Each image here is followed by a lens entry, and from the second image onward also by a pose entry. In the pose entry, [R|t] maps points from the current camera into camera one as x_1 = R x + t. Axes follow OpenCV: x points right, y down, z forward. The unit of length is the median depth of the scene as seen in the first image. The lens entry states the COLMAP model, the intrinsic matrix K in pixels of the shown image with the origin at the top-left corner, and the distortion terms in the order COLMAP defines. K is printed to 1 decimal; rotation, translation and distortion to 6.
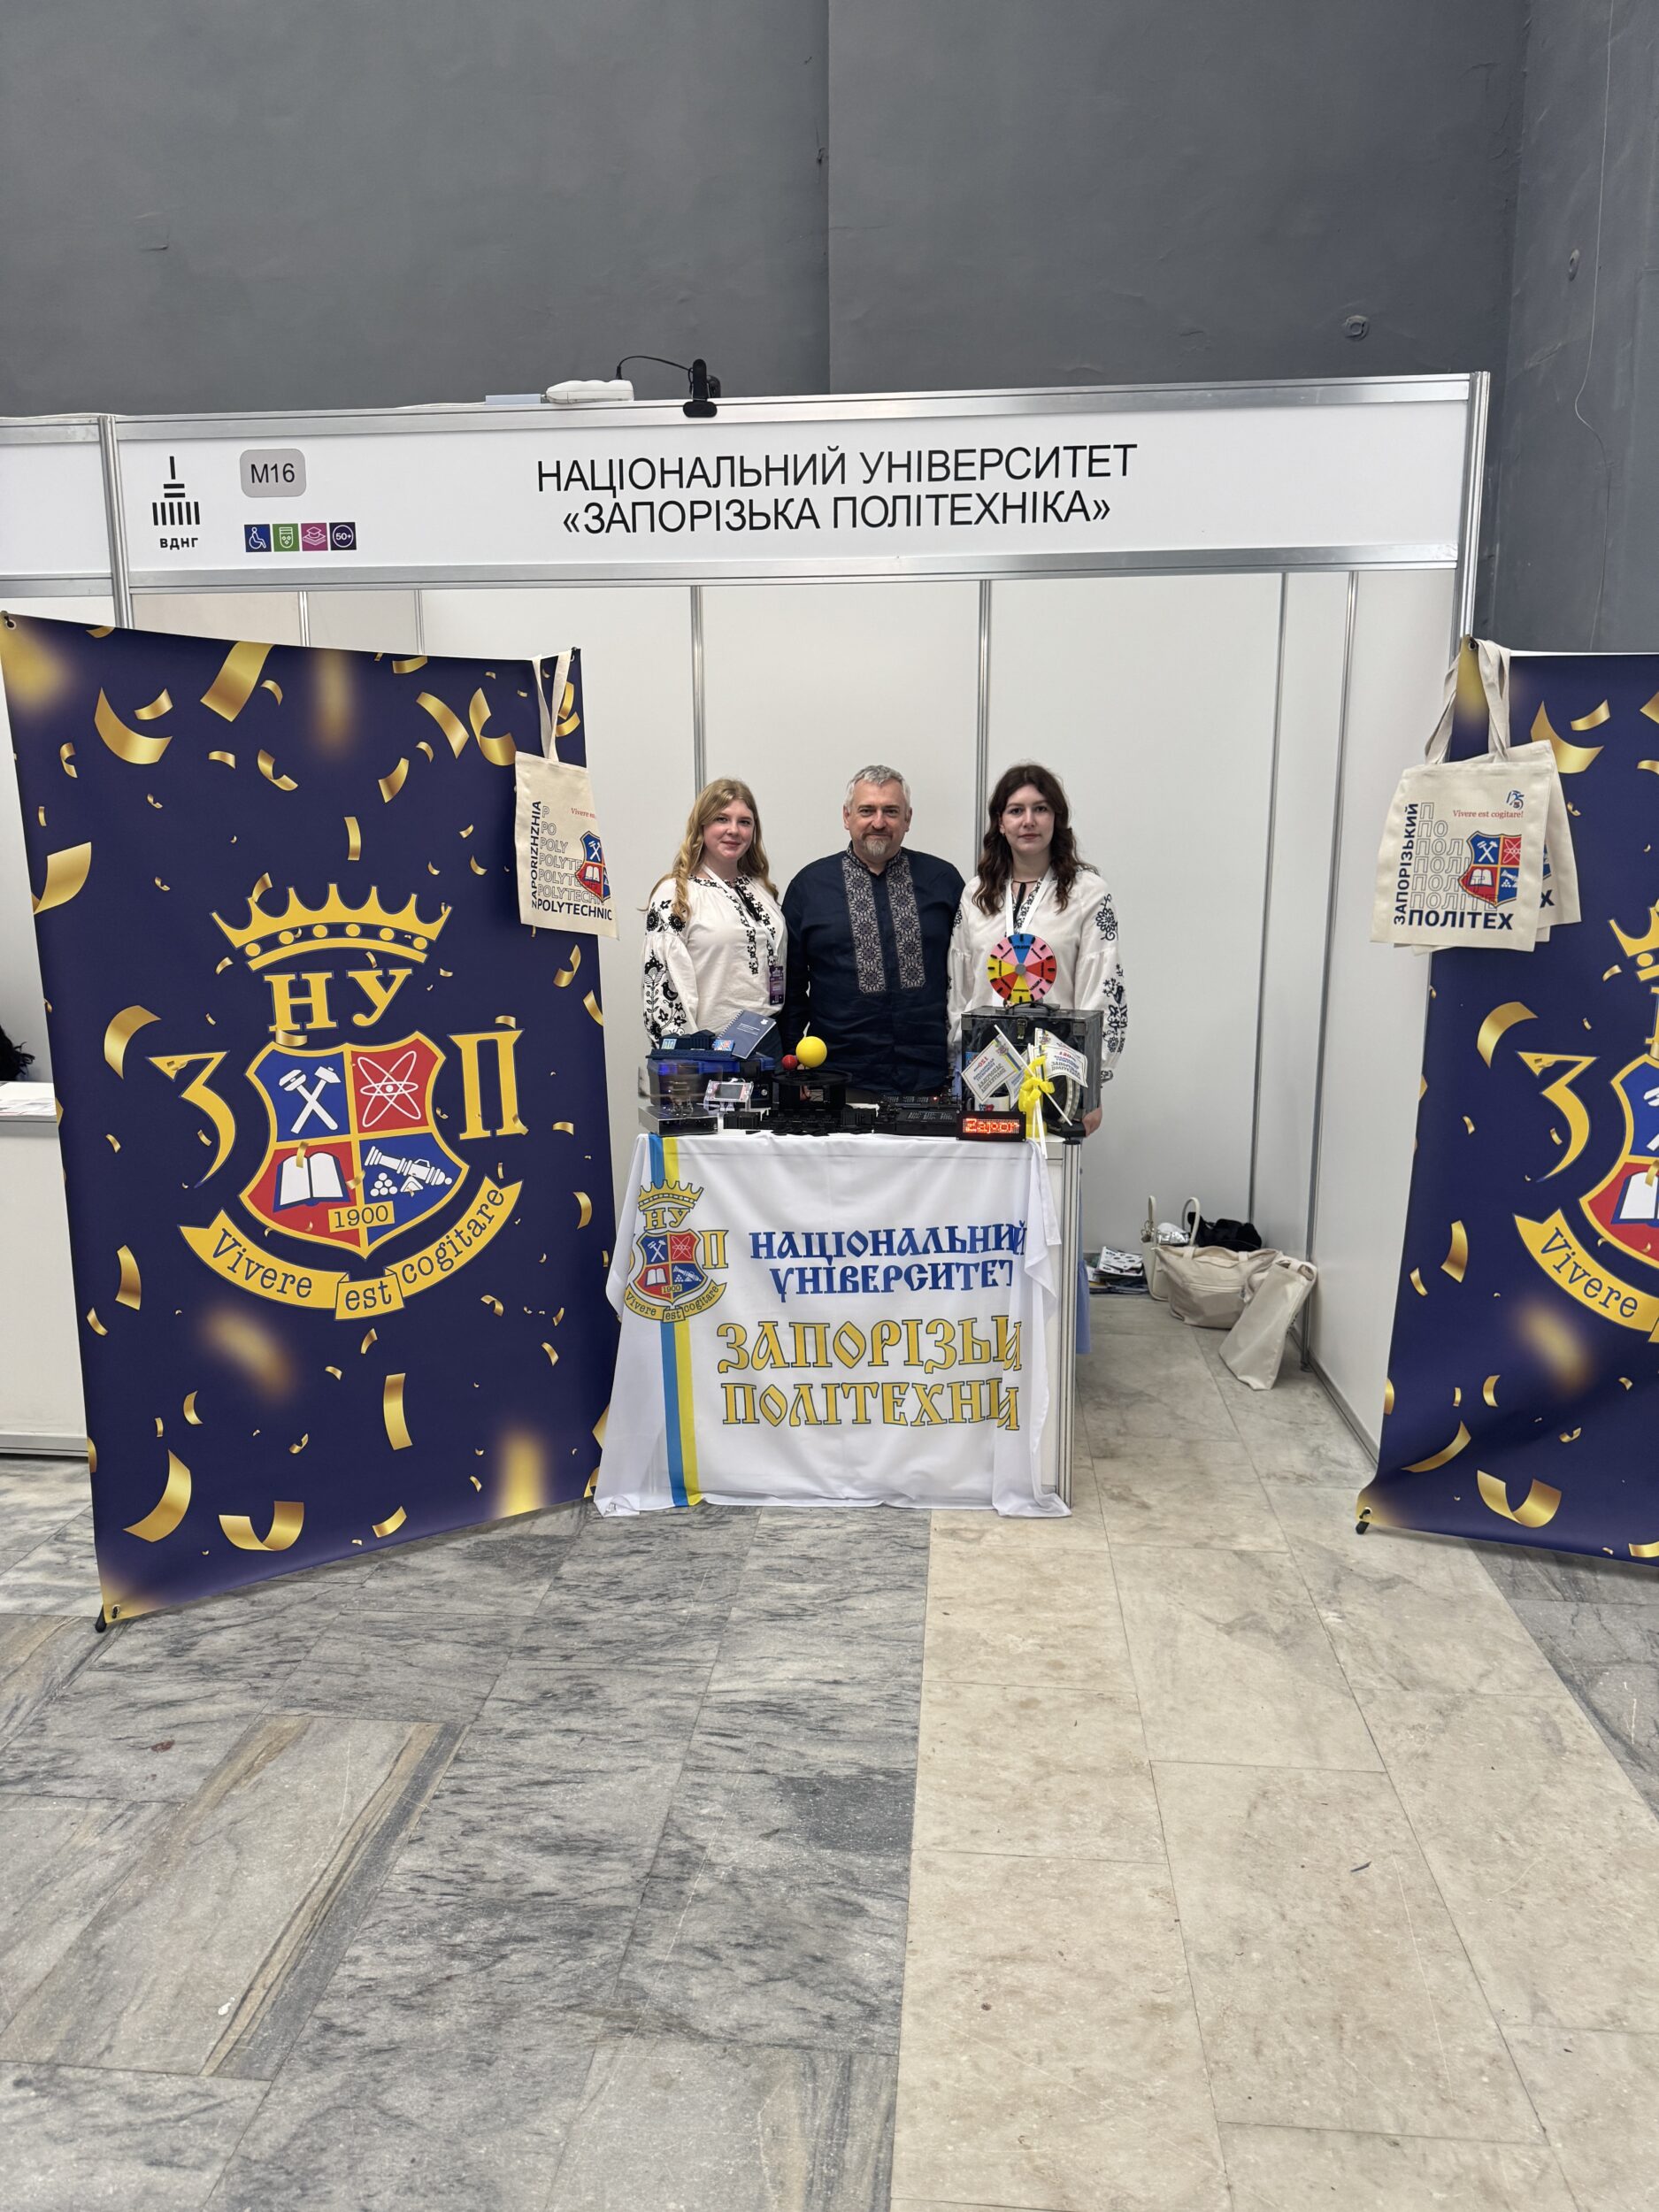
lens RADIAL K [[1652.8, 0, 829.5], [0, 1652.8, 1106.0], [0, 0, 1]] dist [-0.004529, -0.007217]
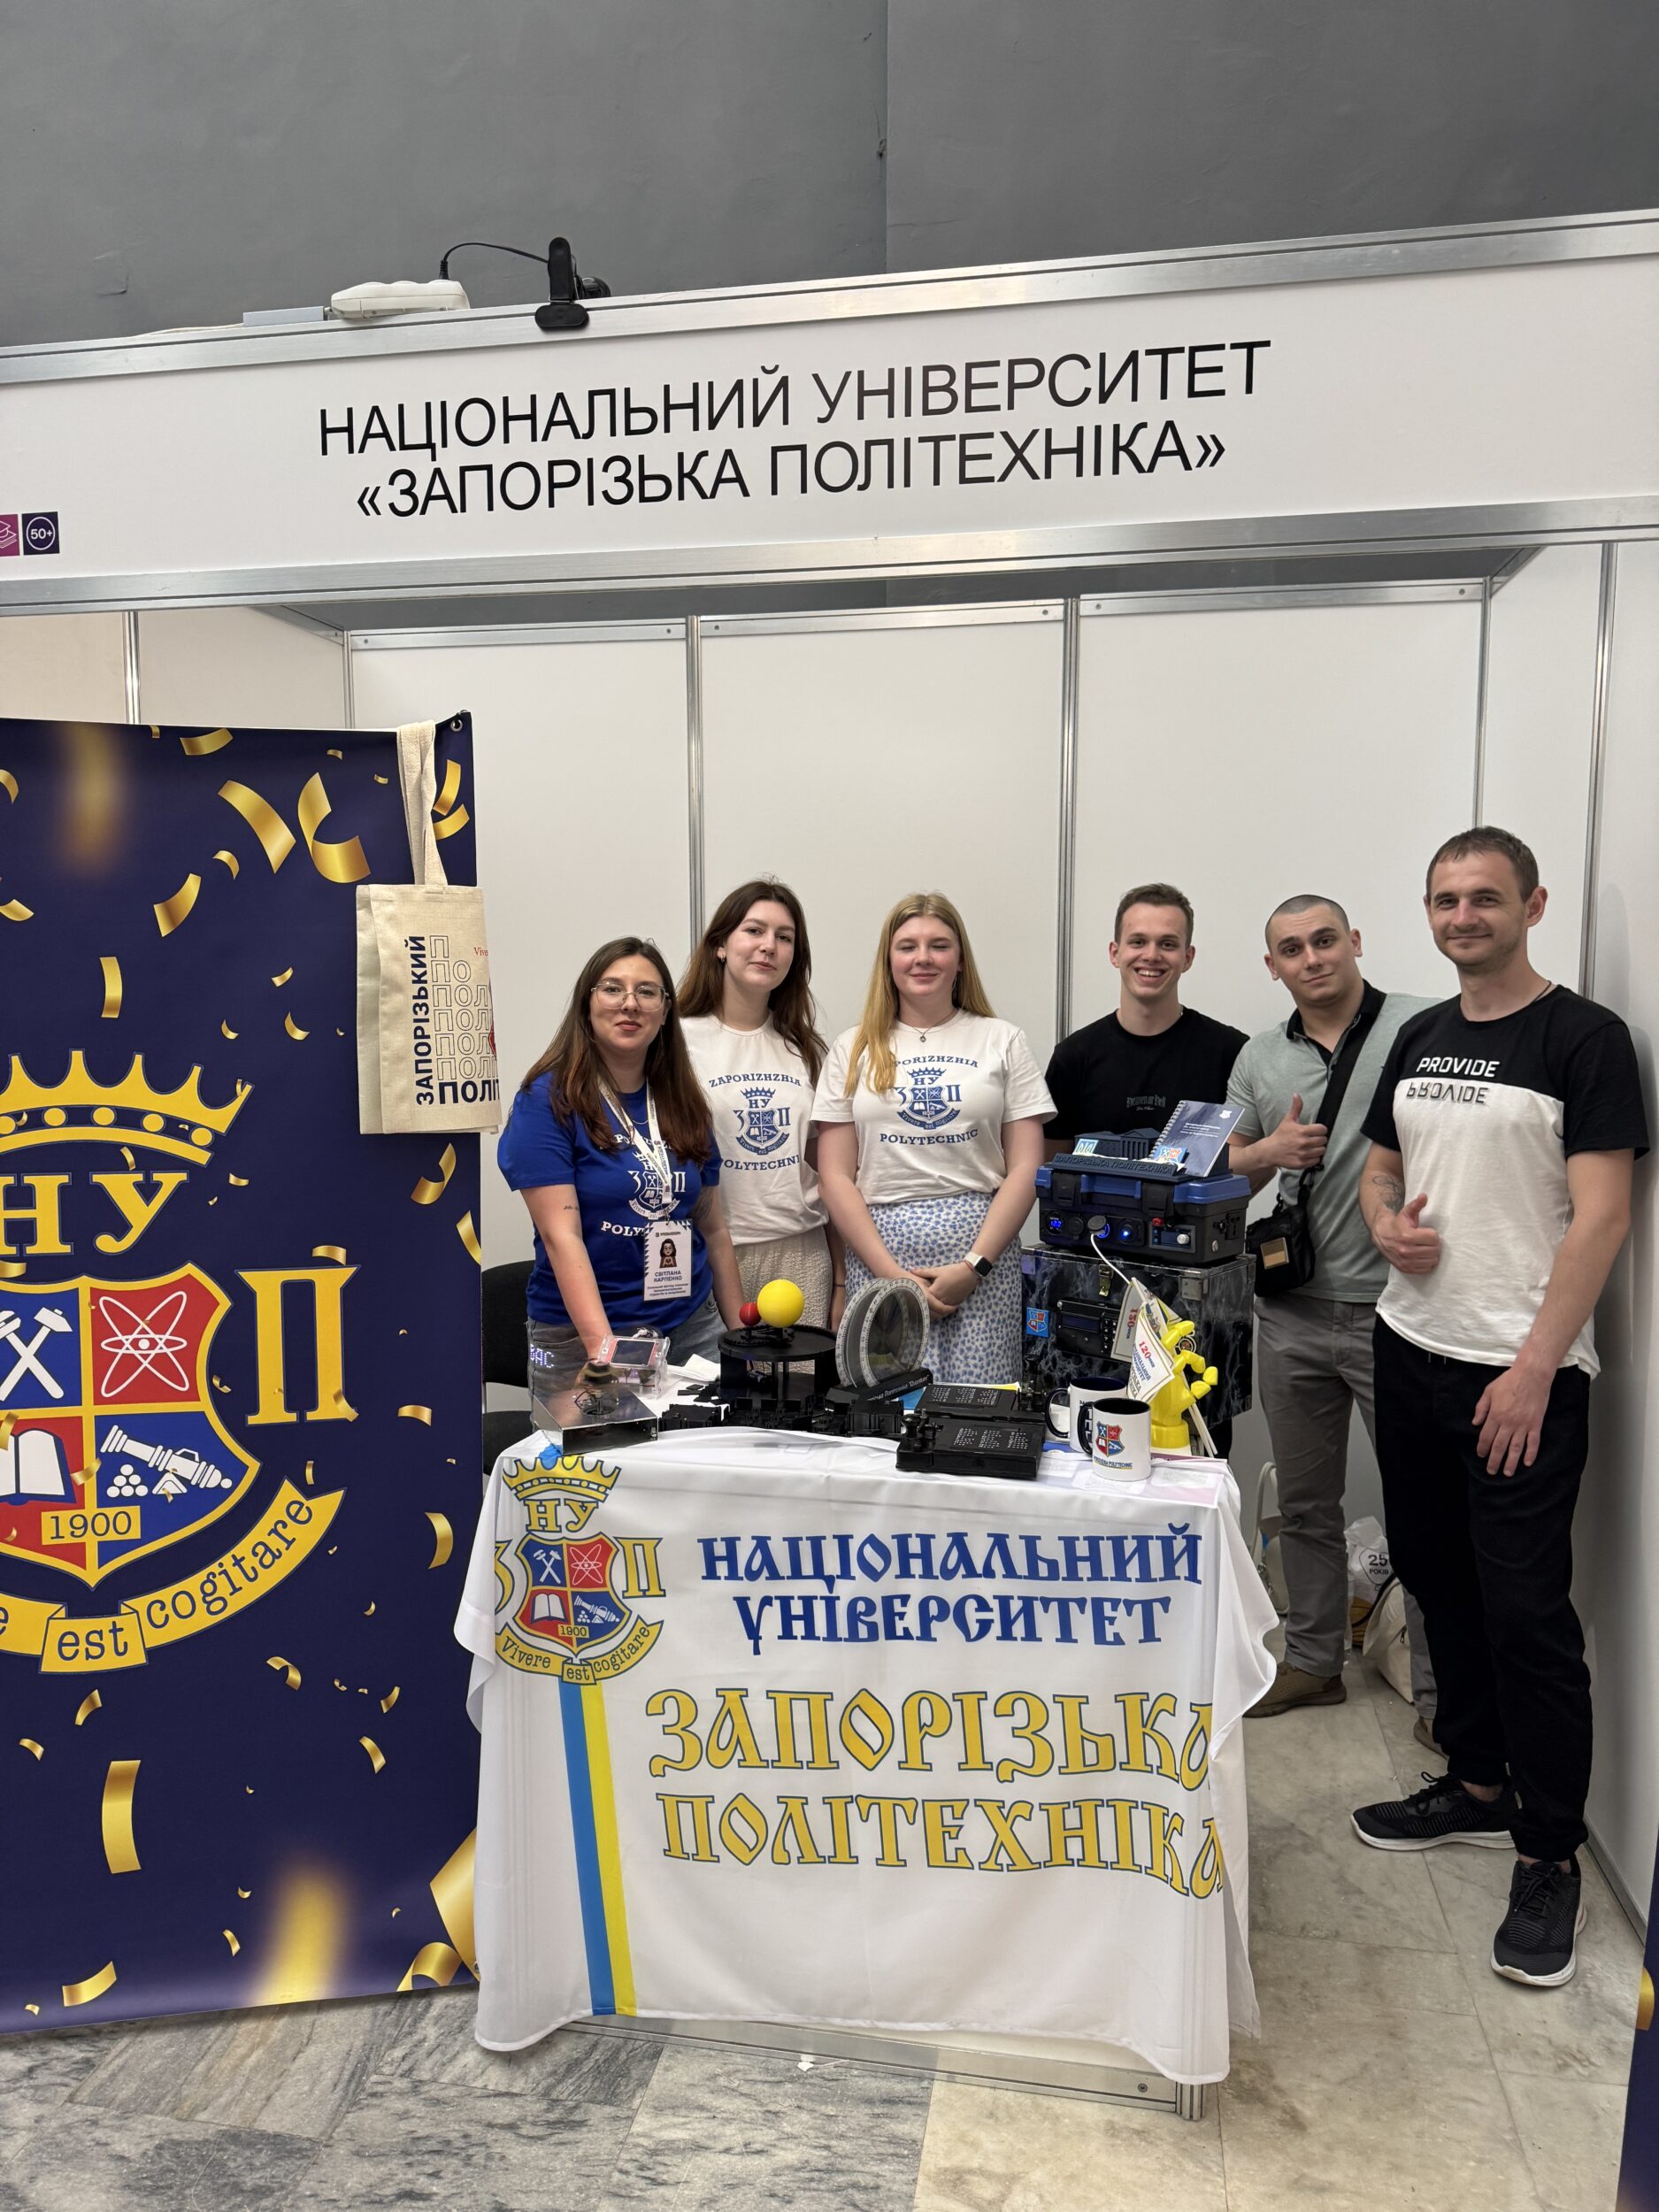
lens RADIAL K [[1652.8, 0, 829.5], [0, 1652.8, 1106.0], [0, 0, 1]] dist [-0.004529, -0.007217]
pose [[0.995164, 0.011473, -0.097558, 0.087315], [-0.020325, 0.995713, -0.090235, -0.066791], [0.096104, 0.091782, 0.991131, 0.410037]]
